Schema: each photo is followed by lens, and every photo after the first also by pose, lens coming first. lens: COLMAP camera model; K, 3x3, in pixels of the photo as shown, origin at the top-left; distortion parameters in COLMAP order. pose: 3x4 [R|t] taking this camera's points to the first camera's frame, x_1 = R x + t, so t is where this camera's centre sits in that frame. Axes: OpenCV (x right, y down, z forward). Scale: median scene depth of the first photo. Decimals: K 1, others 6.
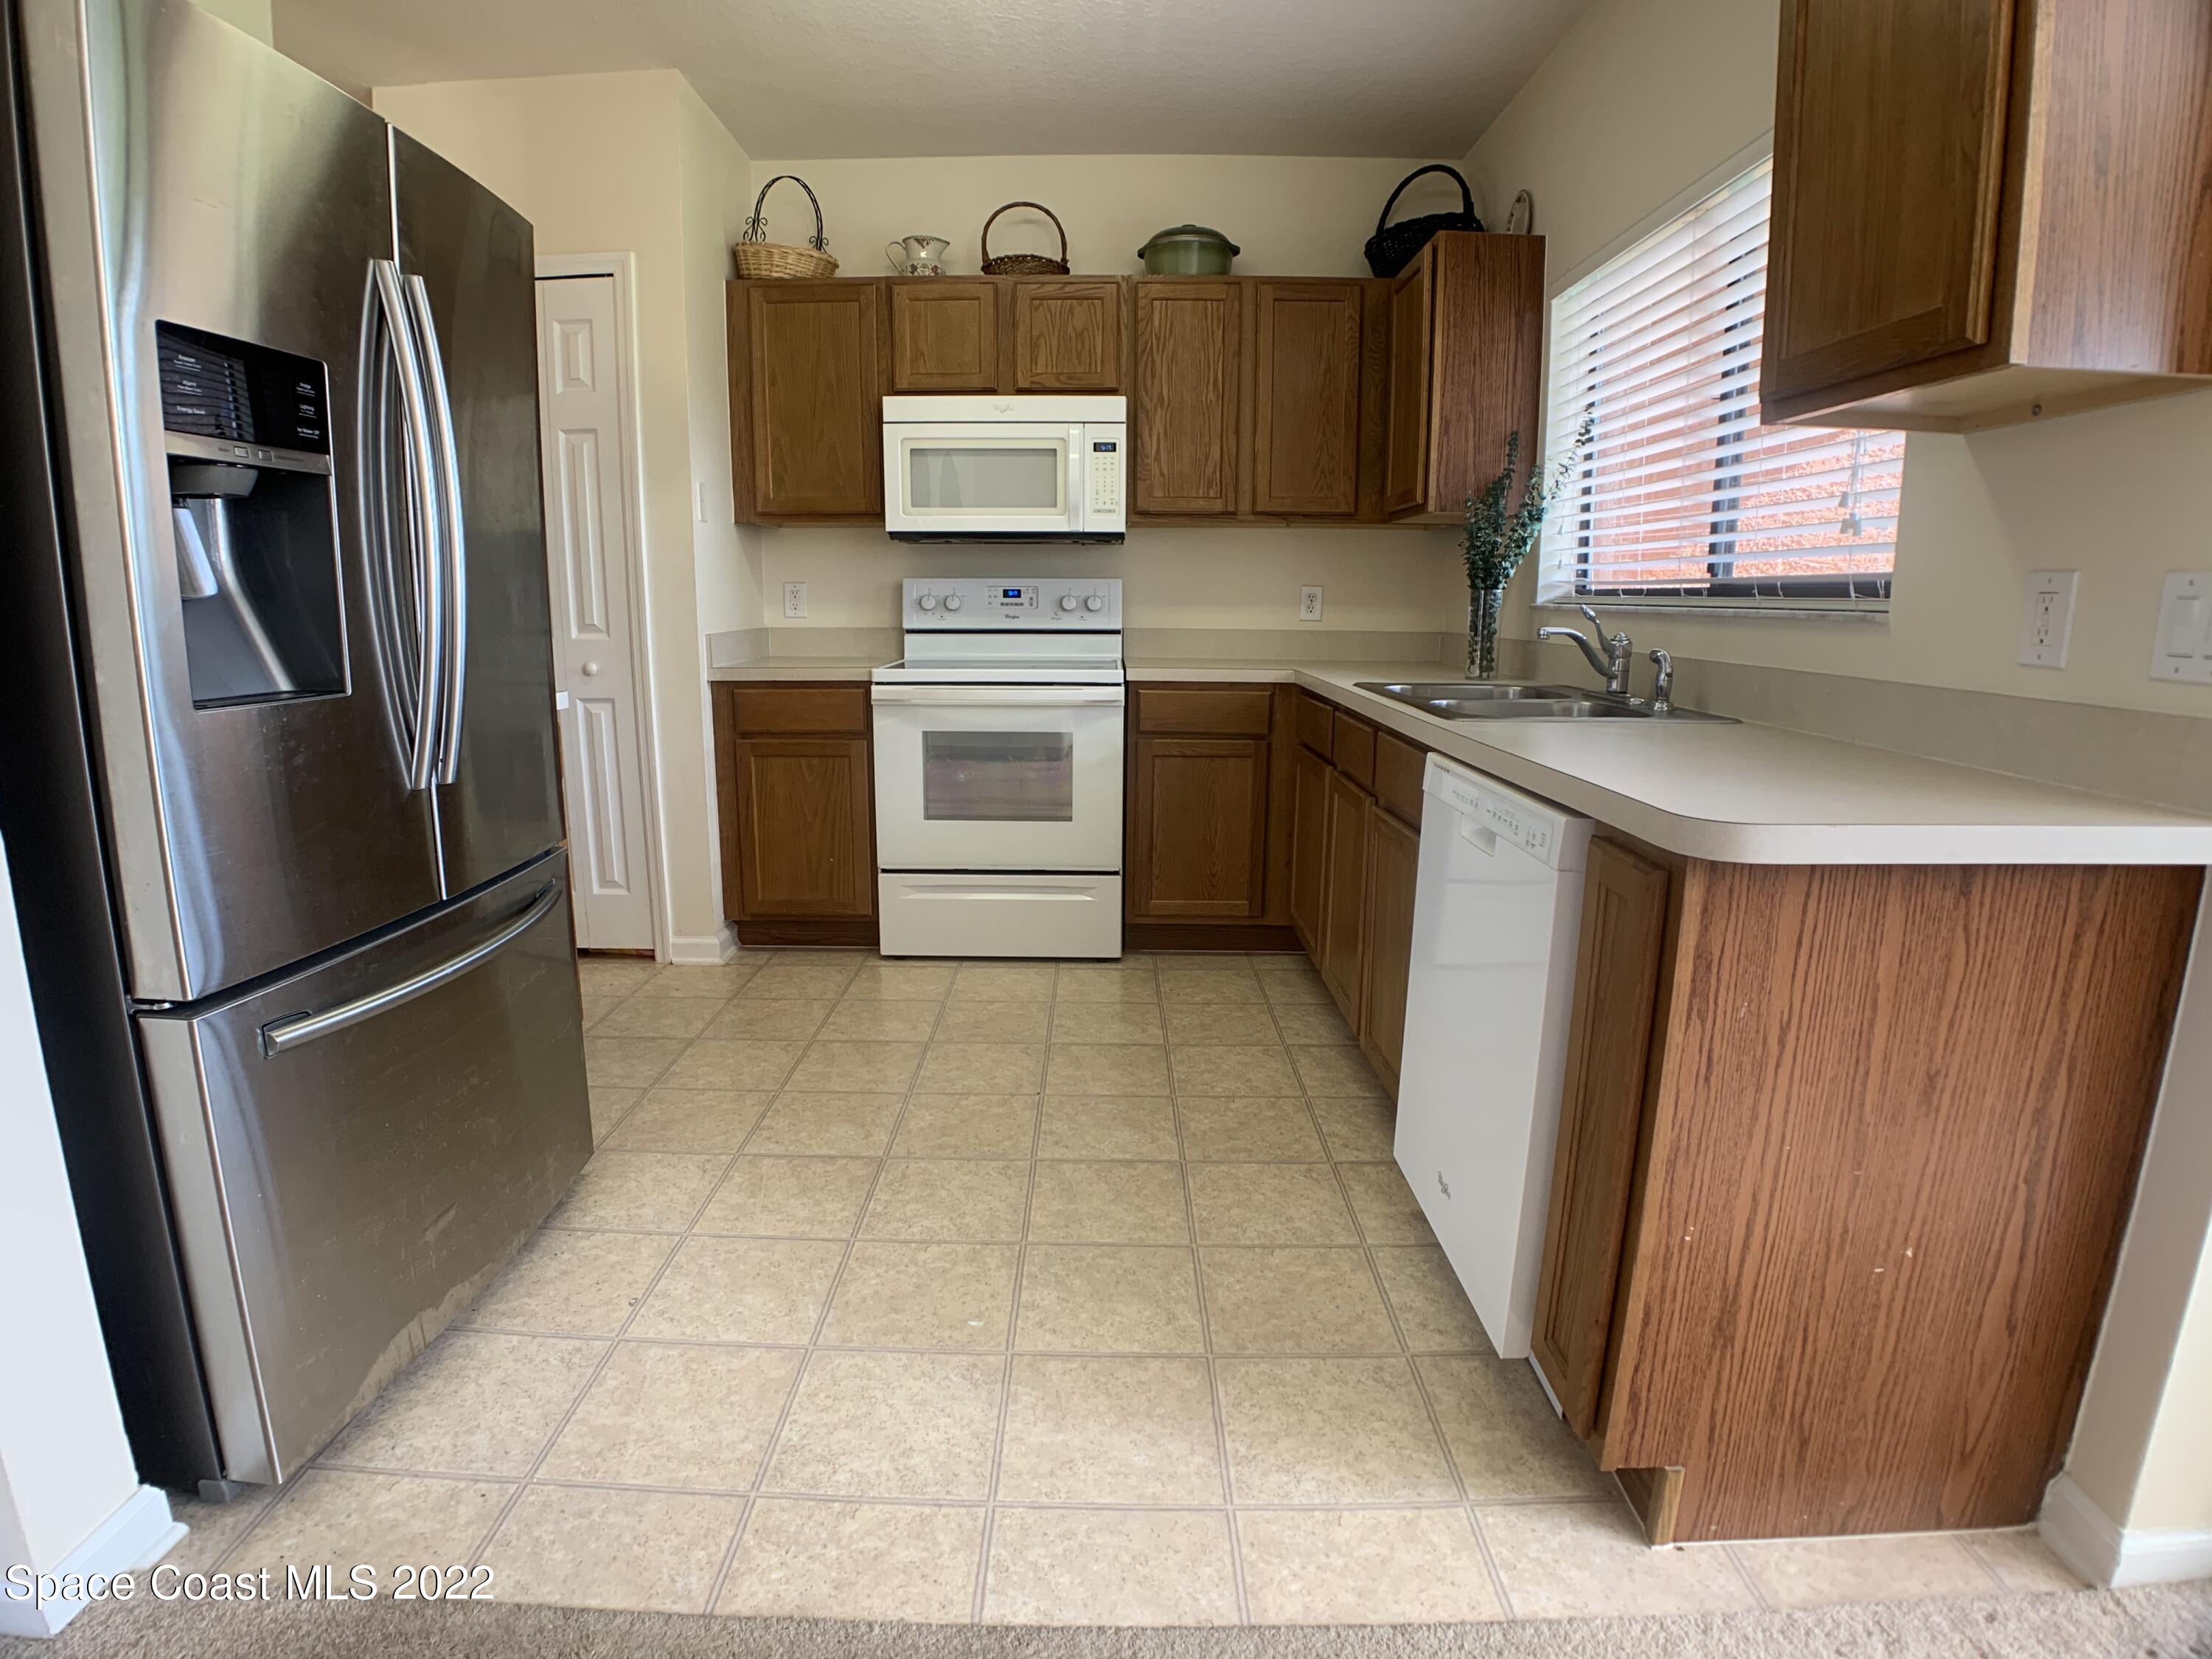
lens RADIAL K [[1131.8, 0, 1100.3], [0, 1131.8, 812.8], [0, 0, 1]] dist [-0.064137, -0.000609]
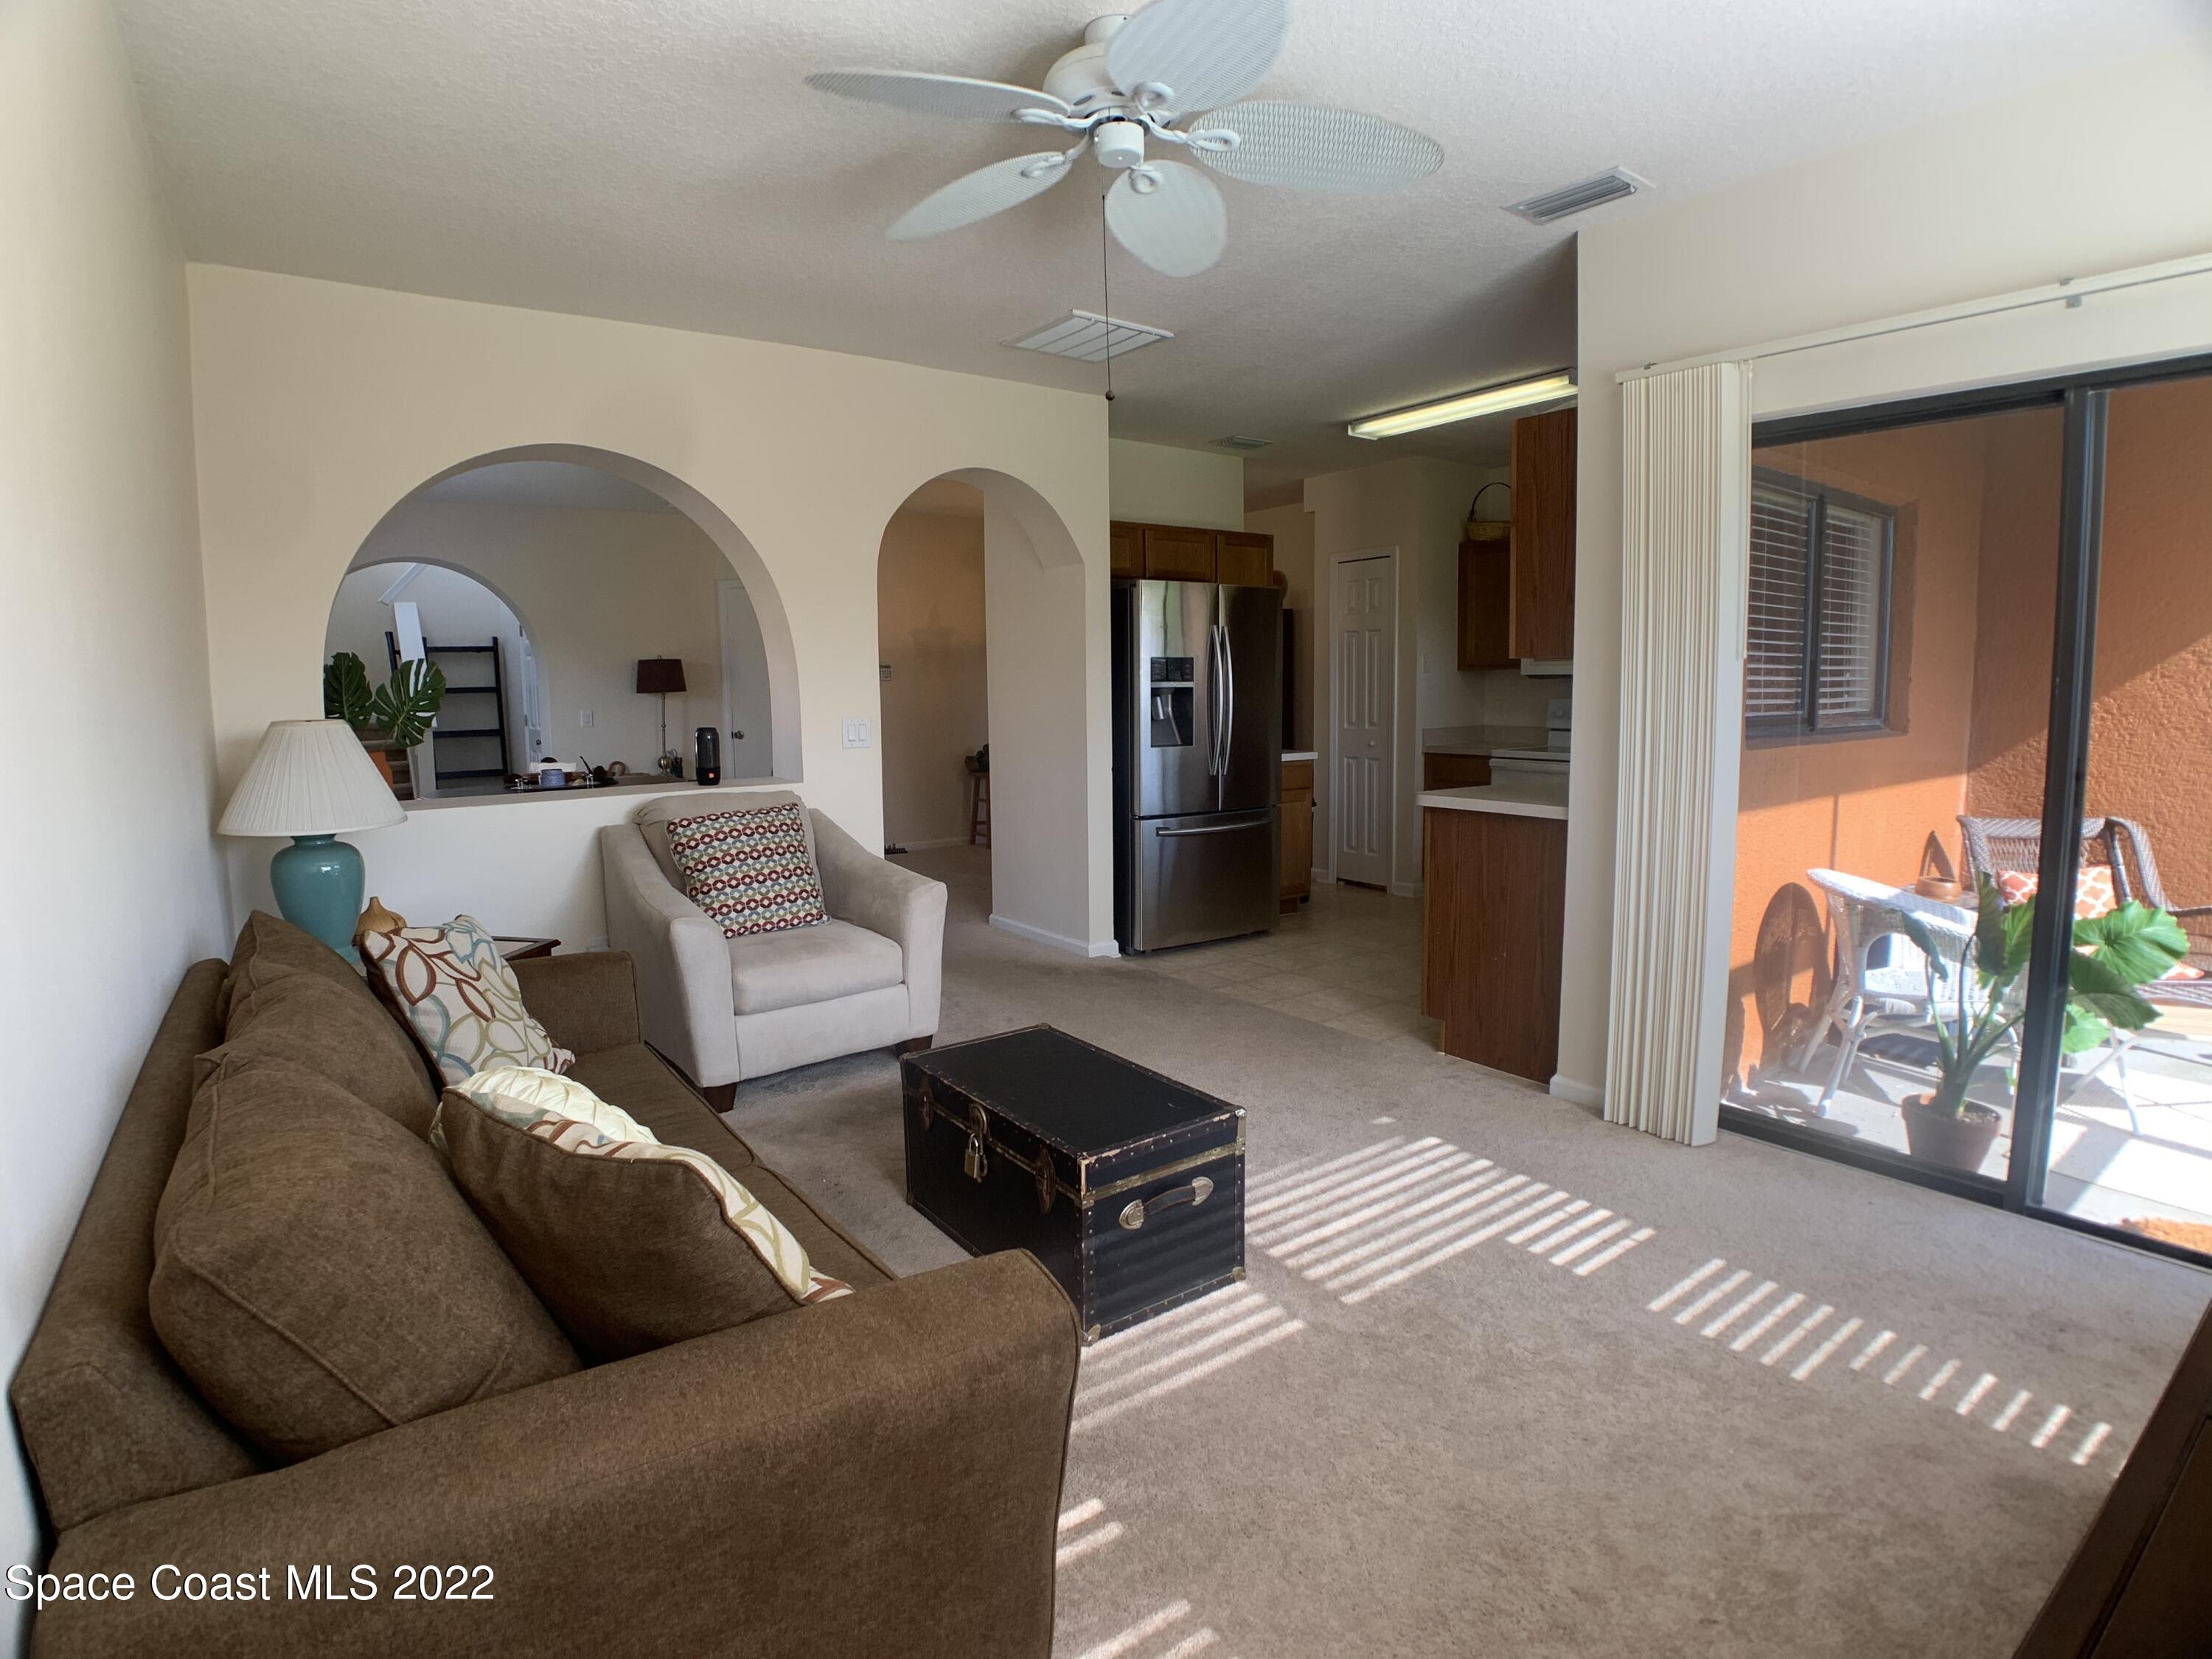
lens RADIAL K [[1131.8, 0, 1100.3], [0, 1131.8, 812.8], [0, 0, 1]] dist [-0.064137, -0.000609]
pose [[0.597078, 0.078373, -0.798346, 1.889566], [-0.134057, 0.990969, -0.002978, 0.145102], [0.790902, 0.108802, 0.602192, -1.303334]]
